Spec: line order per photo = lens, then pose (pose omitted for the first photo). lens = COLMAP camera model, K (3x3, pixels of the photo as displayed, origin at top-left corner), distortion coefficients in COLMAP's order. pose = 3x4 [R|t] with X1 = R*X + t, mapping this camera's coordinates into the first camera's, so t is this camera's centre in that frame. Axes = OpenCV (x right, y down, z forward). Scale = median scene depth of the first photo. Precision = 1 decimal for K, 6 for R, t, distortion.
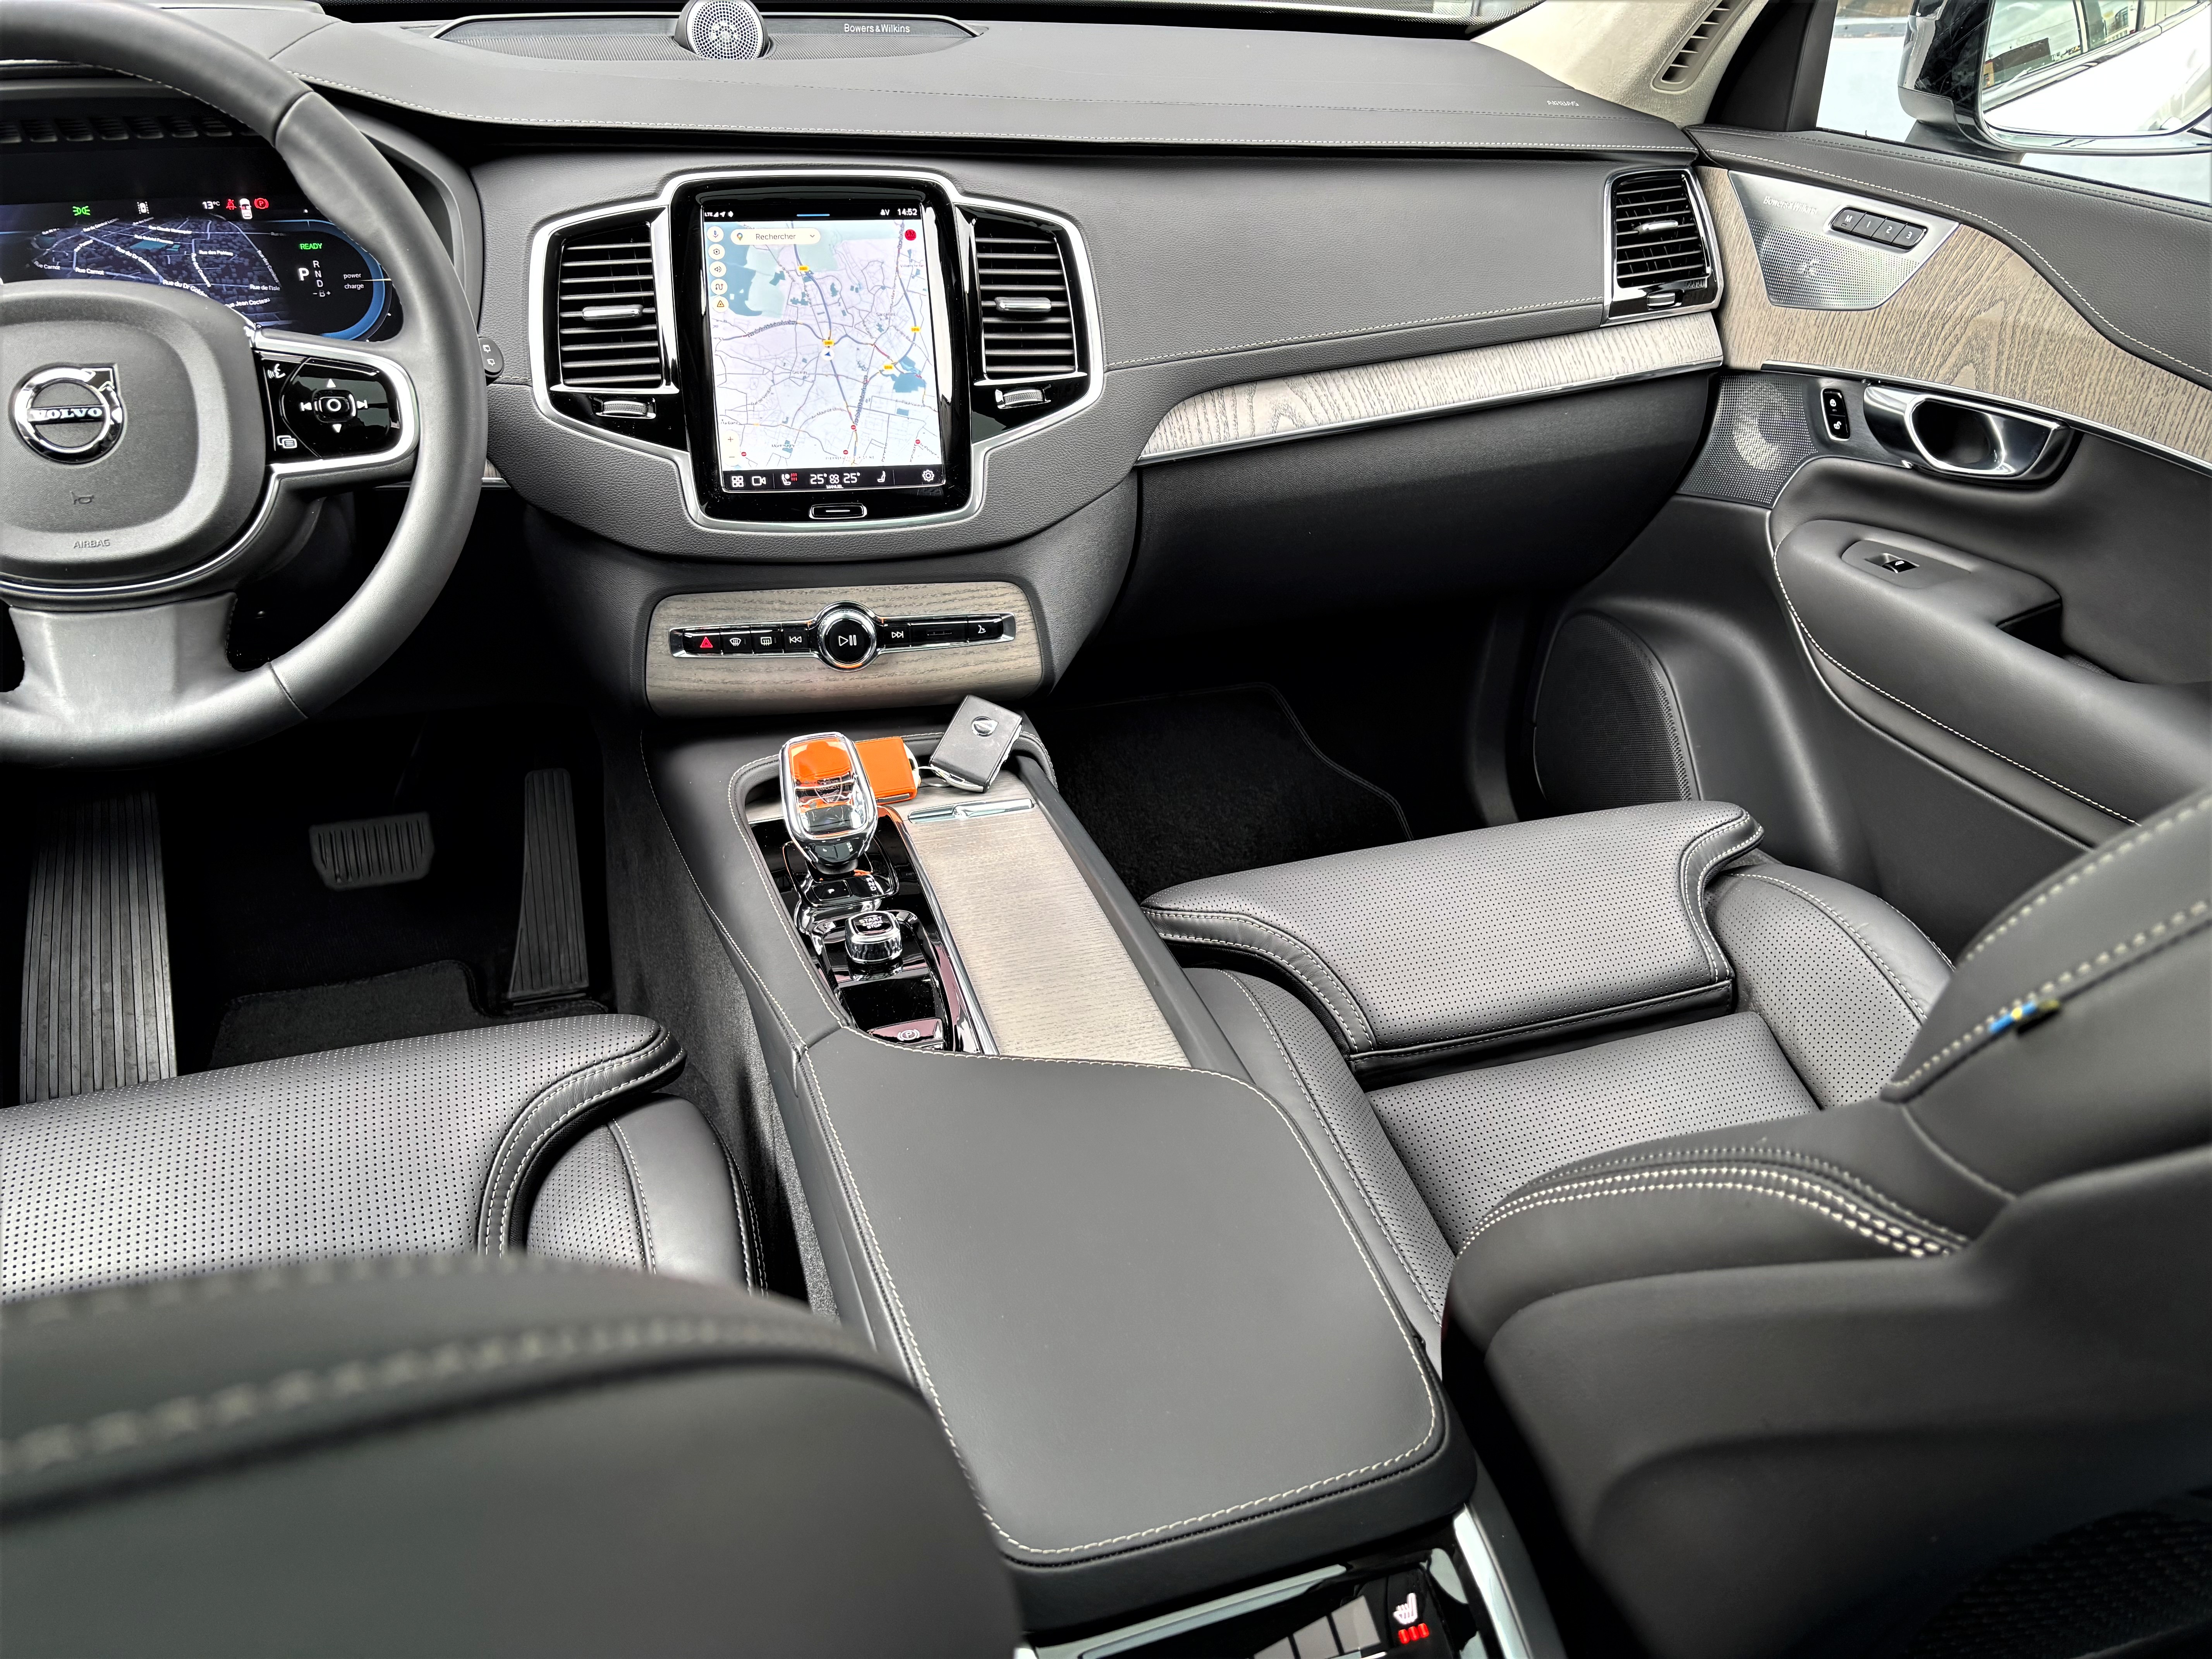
lens RADIAL K [[1684.1, 0, 1123.4], [0, 1684.1, 833.1], [0, 0, 1]] dist [0.025321, -0.022124]
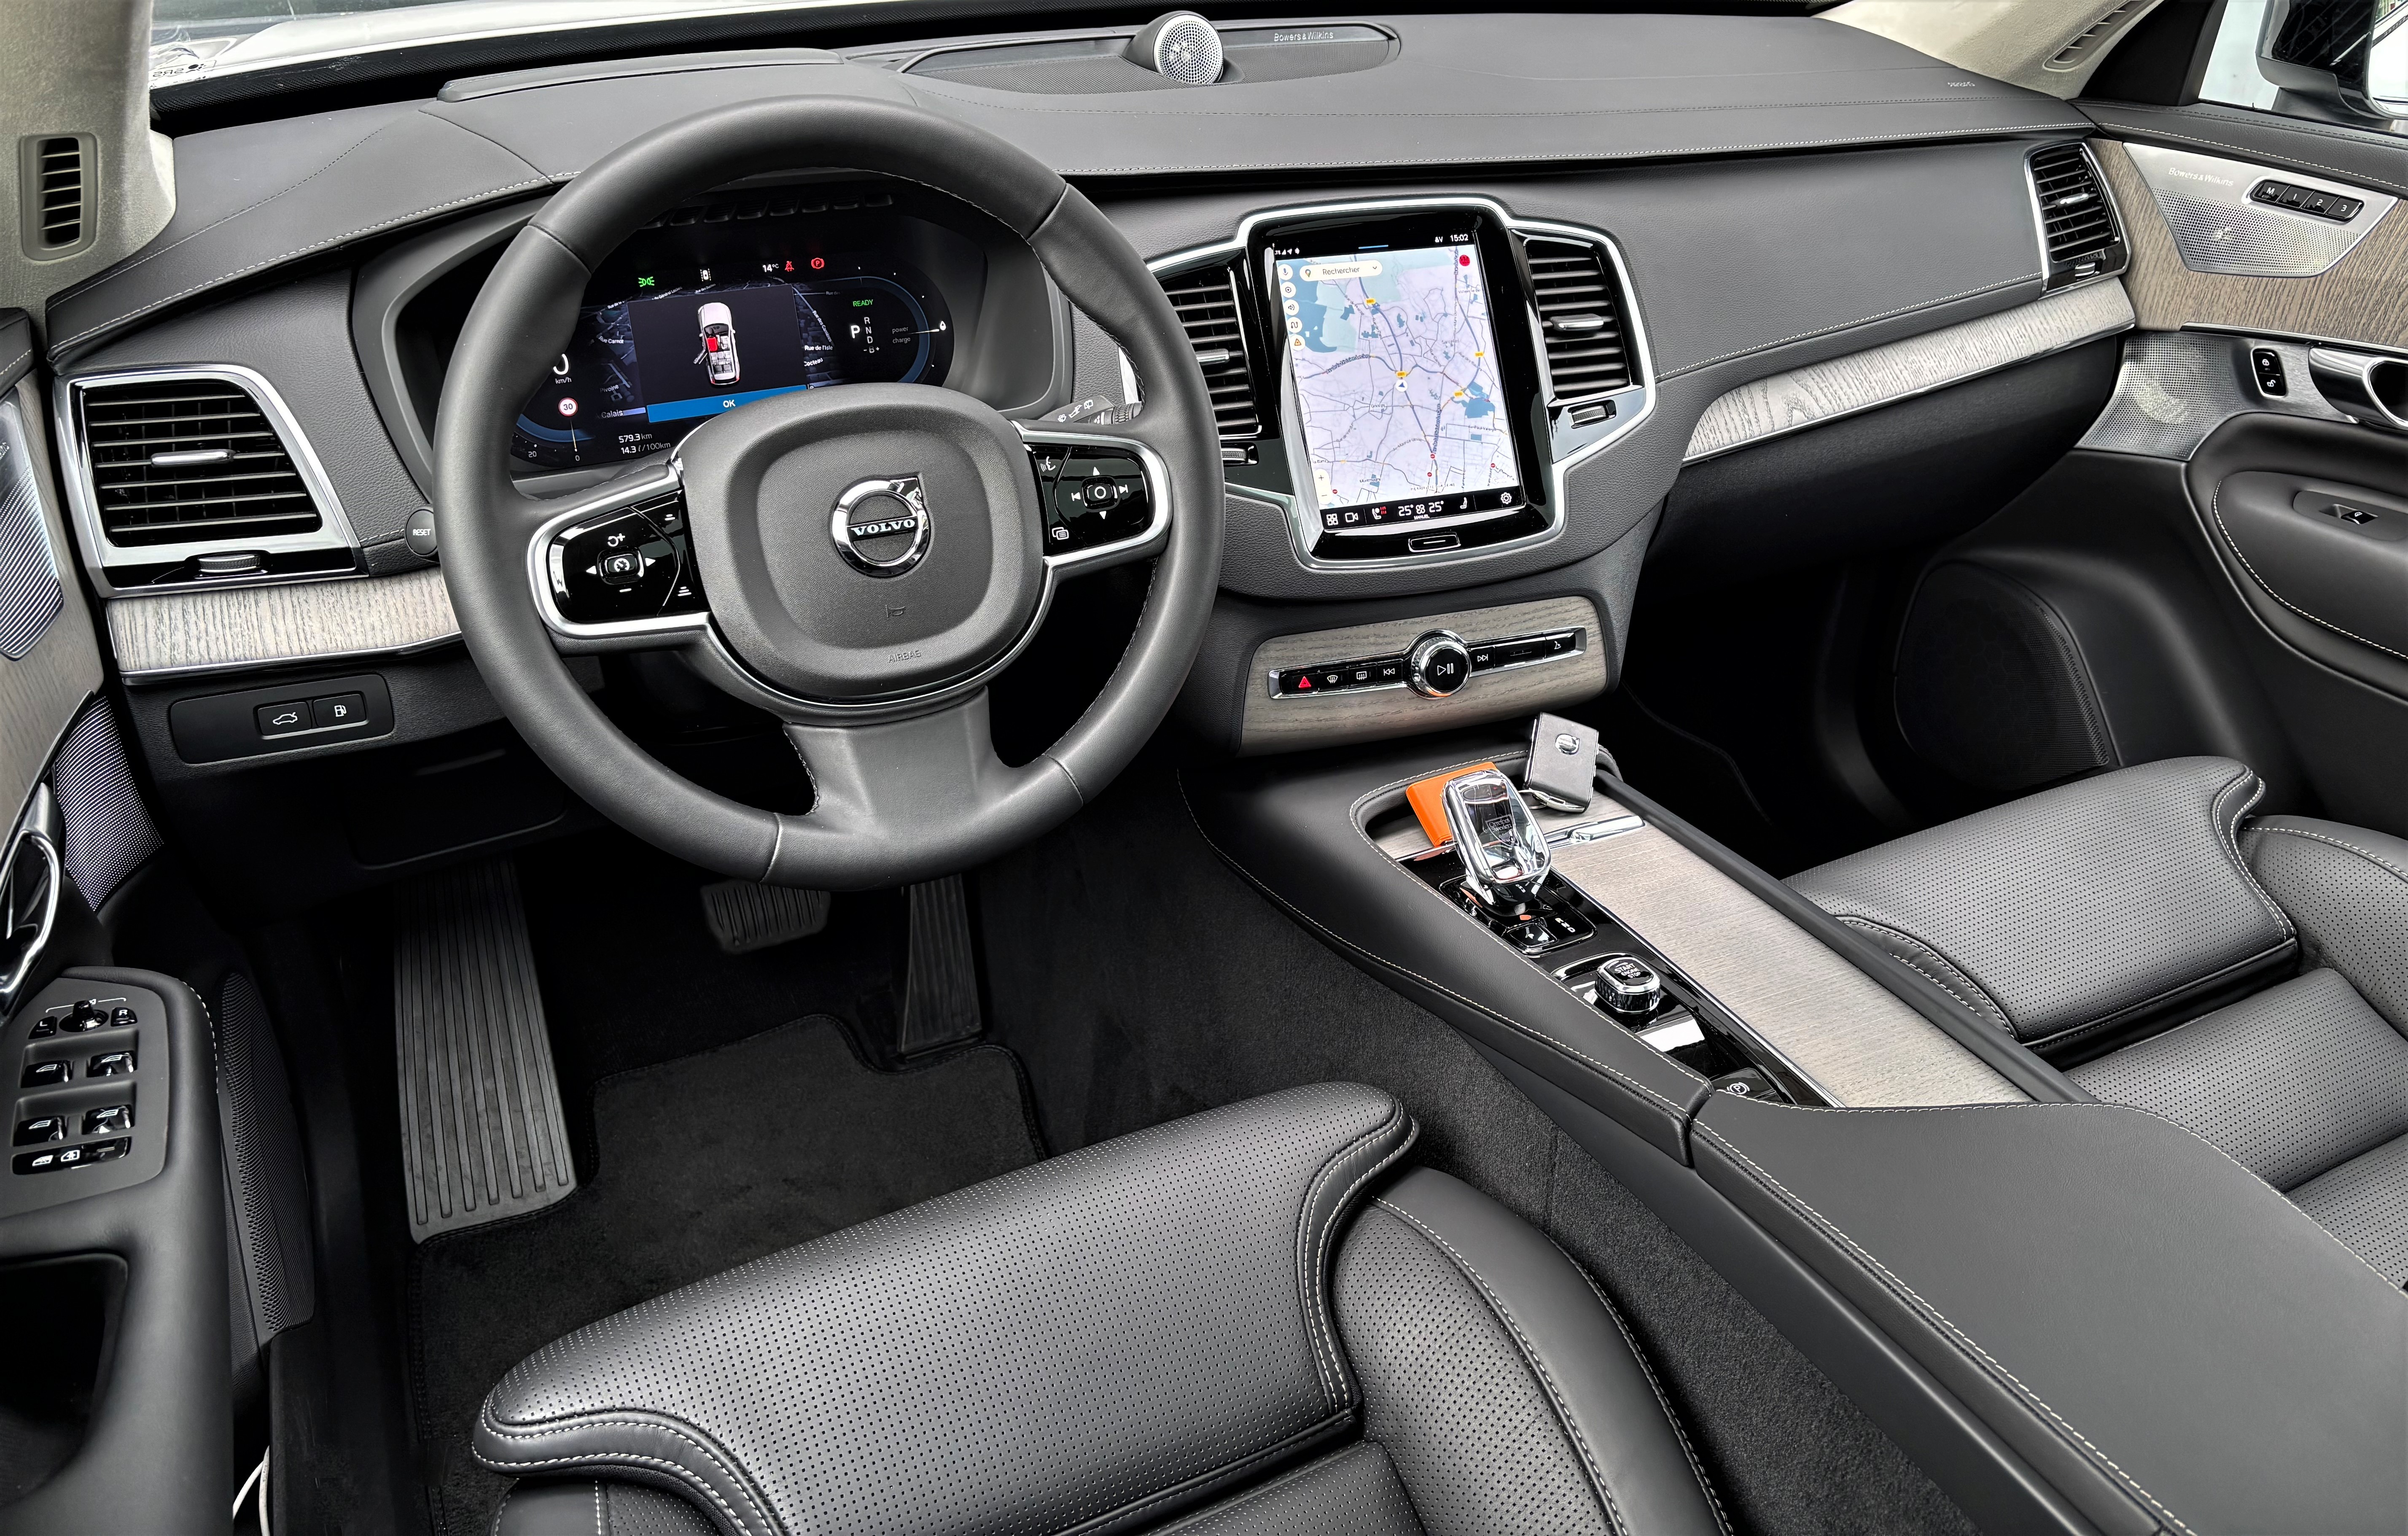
lens RADIAL K [[1826.4, 0, 1213.8], [0, 1826.4, 650.7], [0, 0, 1]] dist [0.049125, -0.064557]
pose [[0.991245, -0.069577, 0.112214, -0.414646], [0.075861, 0.995723, -0.052732, -0.079073], [-0.108066, 0.060783, 0.992284, -0.046472]]
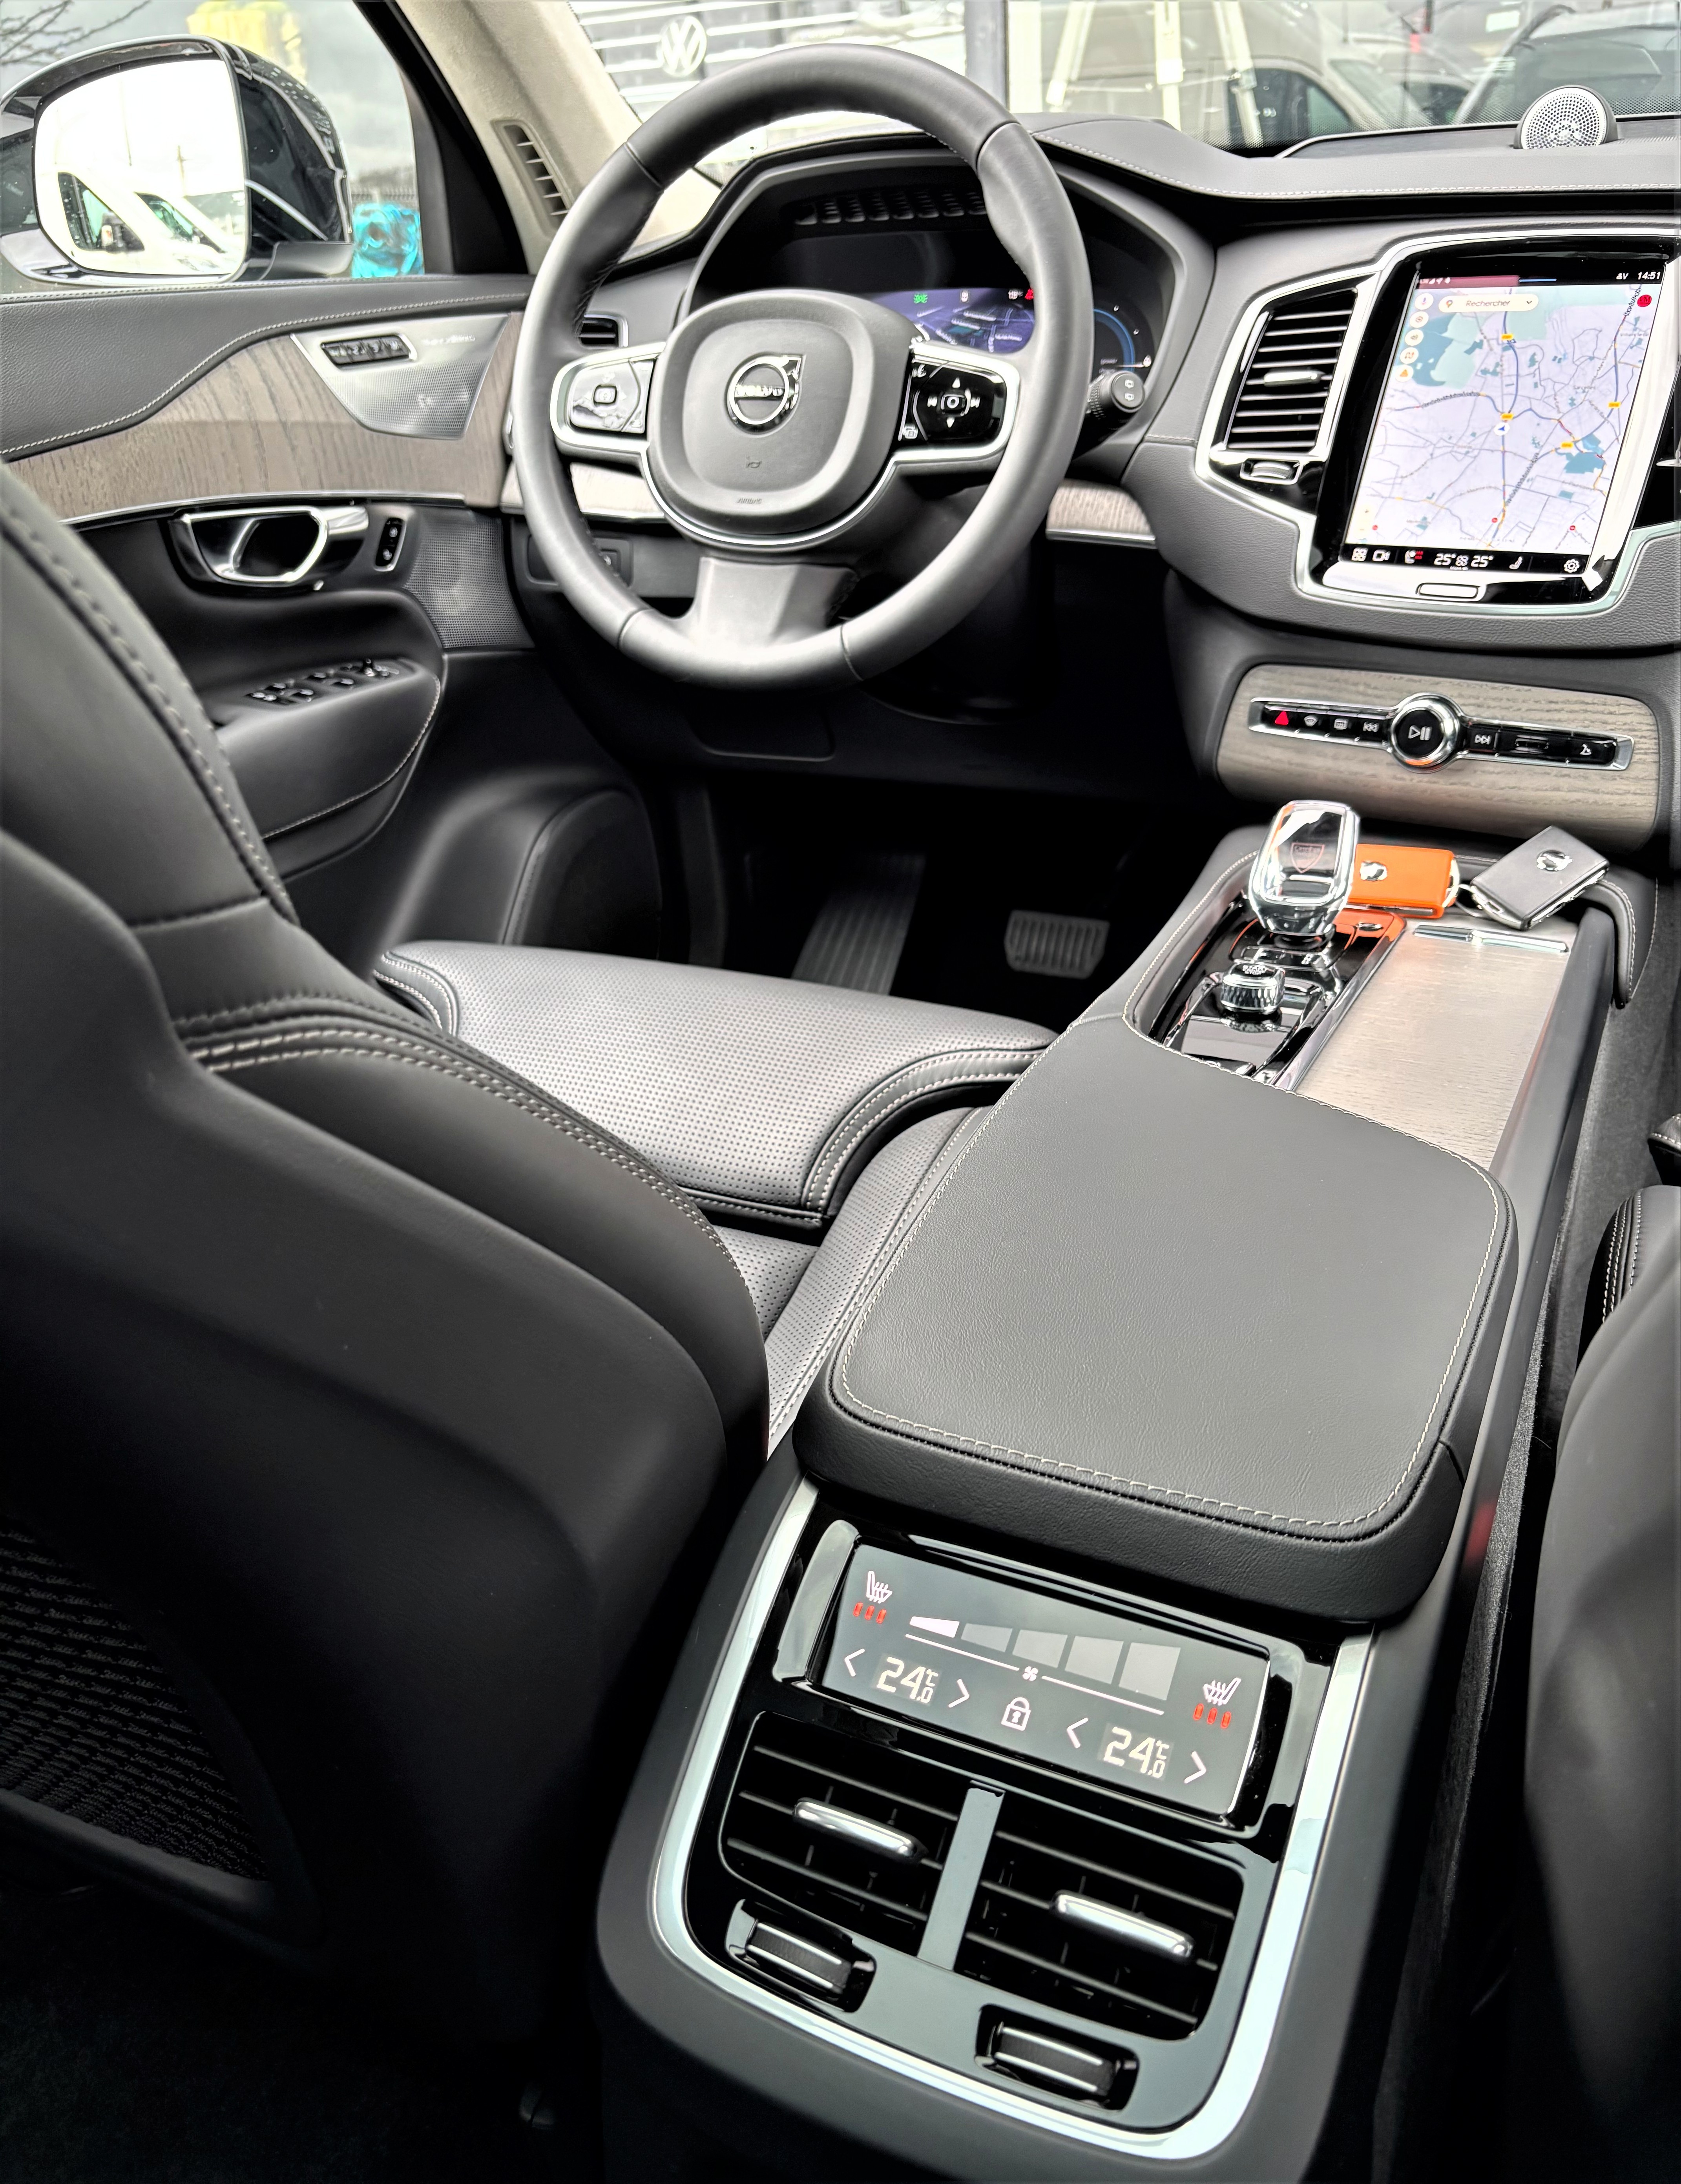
lens RADIAL K [[1710.2, 0, 830.6], [0, 1710.2, 1070.8], [0, 0, 1]] dist [0.012903, -0.016974]
pose [[0.714476, 0.254809, -0.651611, 0.253571], [-0.297548, 0.953567, 0.046634, 0.108726], [0.633238, 0.160566, 0.757118, 0.131231]]
